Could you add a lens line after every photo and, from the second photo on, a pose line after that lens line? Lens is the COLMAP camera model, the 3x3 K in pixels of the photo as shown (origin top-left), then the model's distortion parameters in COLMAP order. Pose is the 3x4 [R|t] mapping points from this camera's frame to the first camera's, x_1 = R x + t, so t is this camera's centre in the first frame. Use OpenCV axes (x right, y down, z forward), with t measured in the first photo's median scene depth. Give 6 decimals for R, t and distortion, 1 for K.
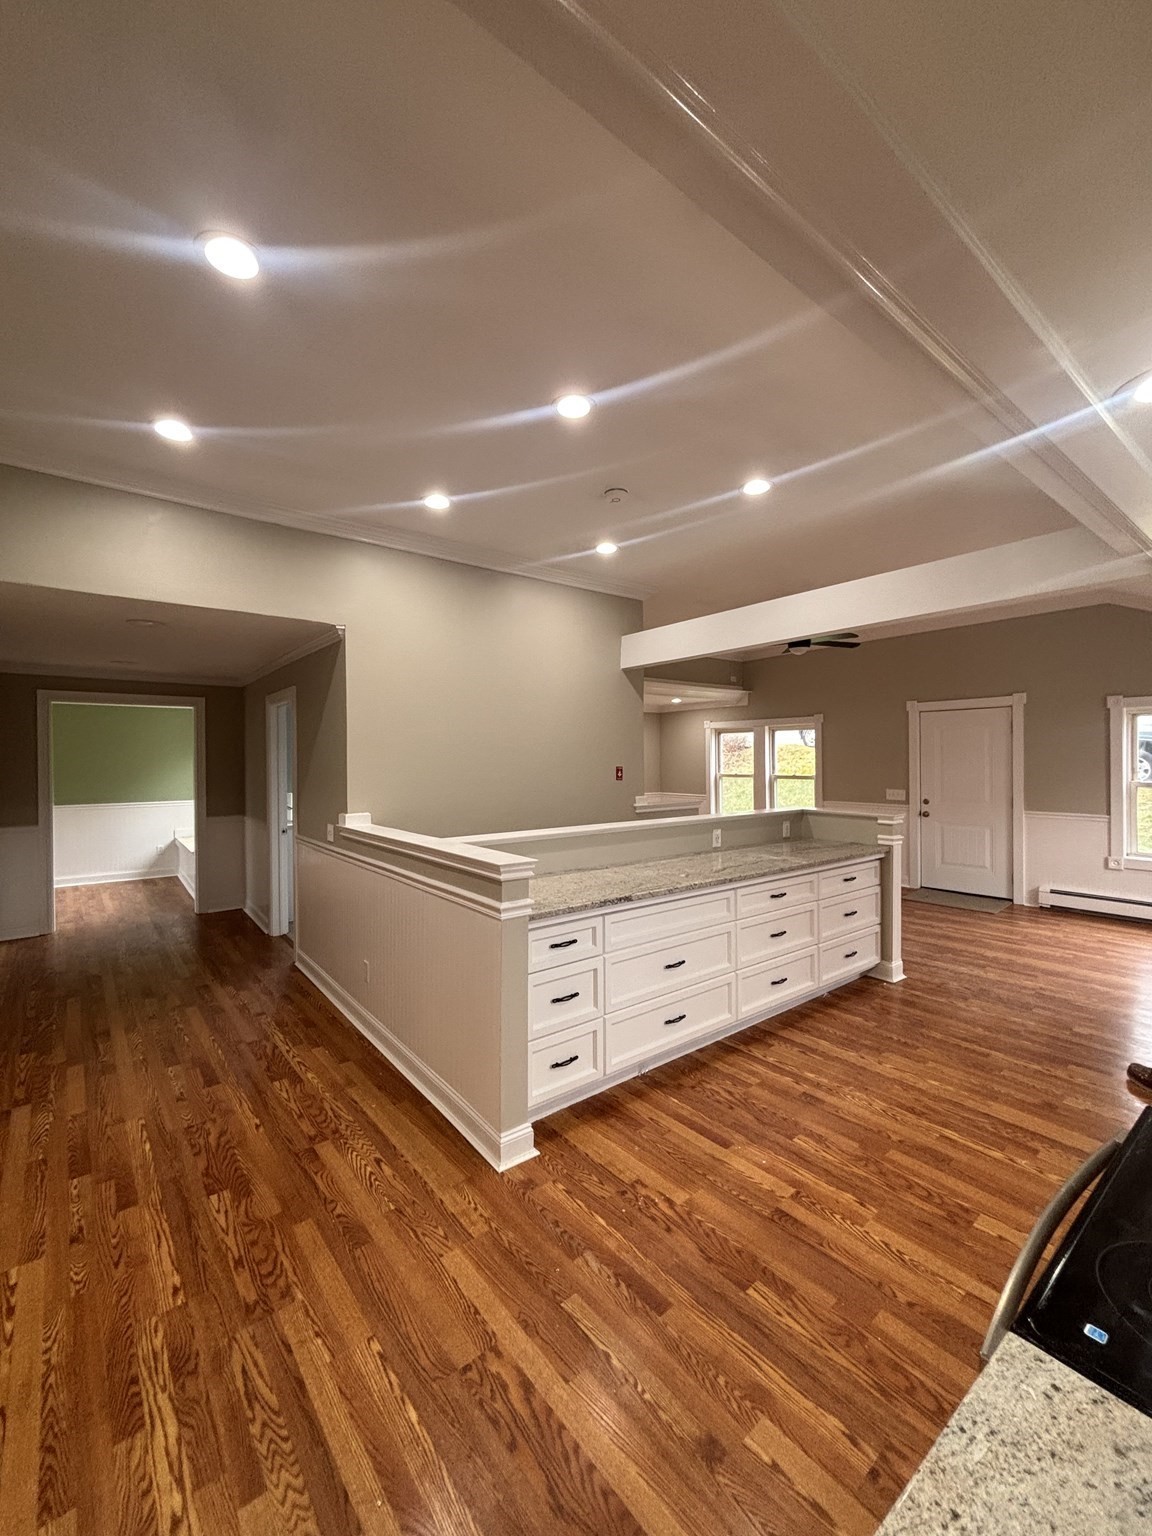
lens RADIAL K [[617.6, 0, 563.3], [0, 617.6, 760.9], [0, 0, 1]] dist [0.001626, -0.001878]
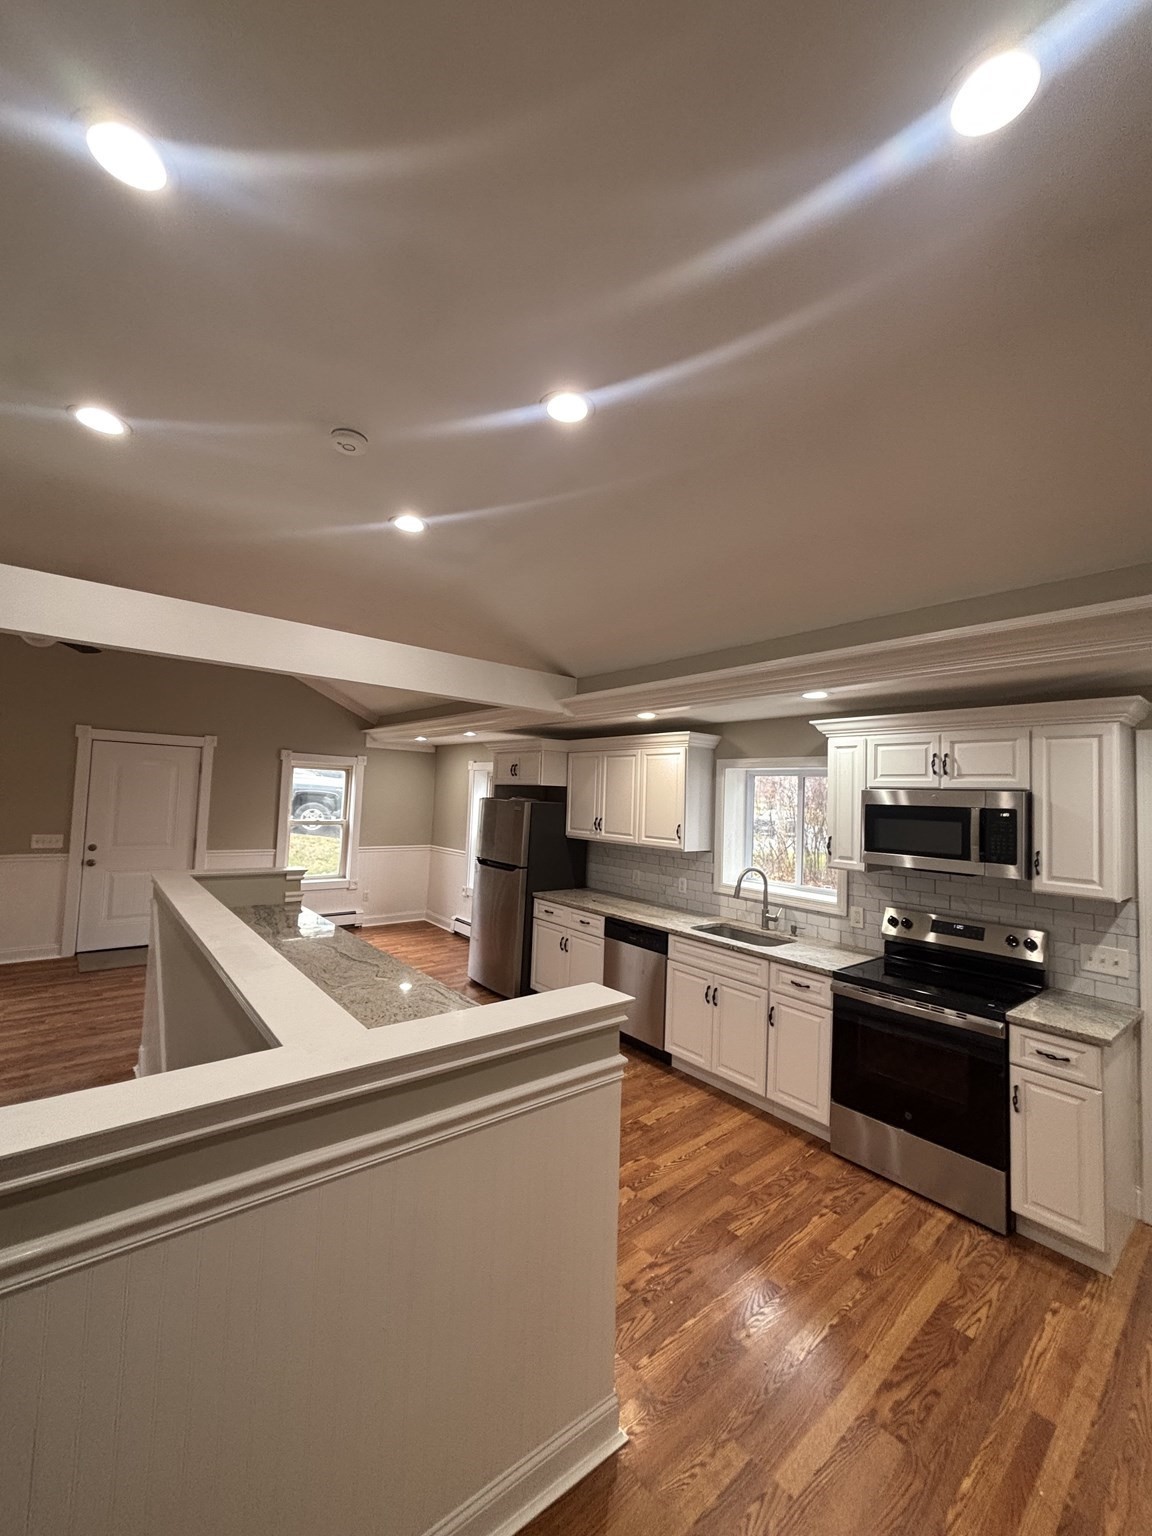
lens RADIAL K [[617.6, 0, 593.2], [0, 617.6, 768.7], [0, 0, 1]] dist [0.001626, -0.001878]
pose [[-0.054734, 0.054145, 0.997032, -0.940671], [-0.038770, 0.997660, -0.056307, -0.065292], [-0.997748, -0.041737, -0.052507, 1.231184]]
